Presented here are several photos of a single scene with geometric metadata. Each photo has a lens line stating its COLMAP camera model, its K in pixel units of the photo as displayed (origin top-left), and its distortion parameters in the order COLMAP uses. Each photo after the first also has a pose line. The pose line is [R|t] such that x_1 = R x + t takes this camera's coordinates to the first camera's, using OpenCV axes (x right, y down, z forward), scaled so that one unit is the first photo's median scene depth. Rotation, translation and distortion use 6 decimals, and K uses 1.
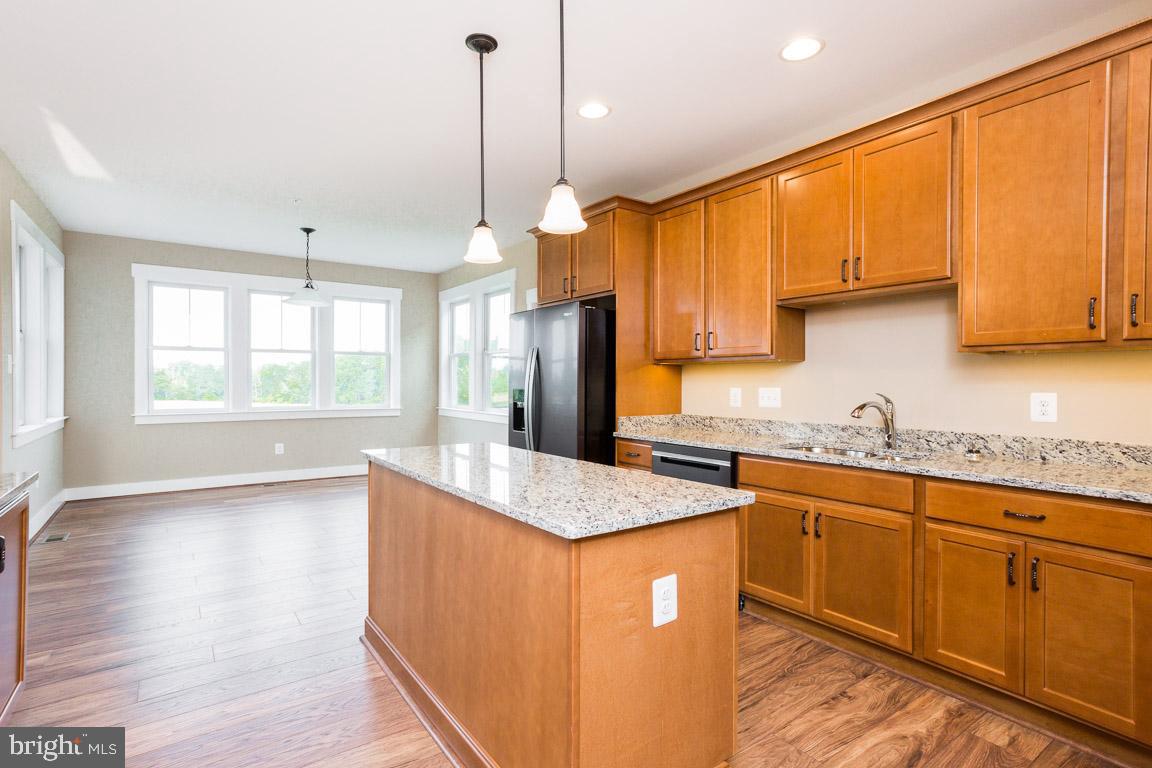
lens RADIAL K [[578.4, 0, 575.6], [0, 578.4, 381.2], [0, 0, 1]] dist [0.019063, -0.000025]
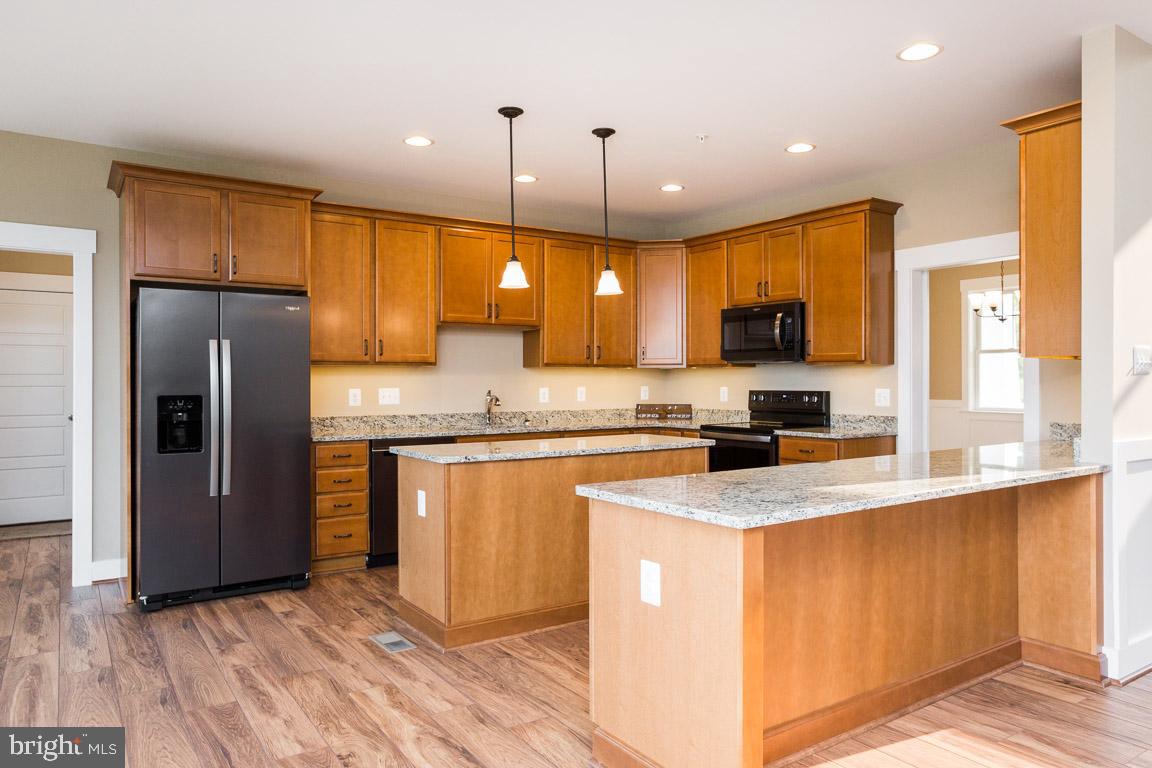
lens RADIAL K [[771.6, 0, 576.4], [0, 771.6, 383.9], [0, 0, 1]] dist [0.009426, 0.001582]
pose [[0.016942, -0.010360, 0.999803, -1.276467], [-0.003381, 0.999940, 0.010419, -0.015684], [-0.999851, -0.003557, 0.016906, 0.593283]]
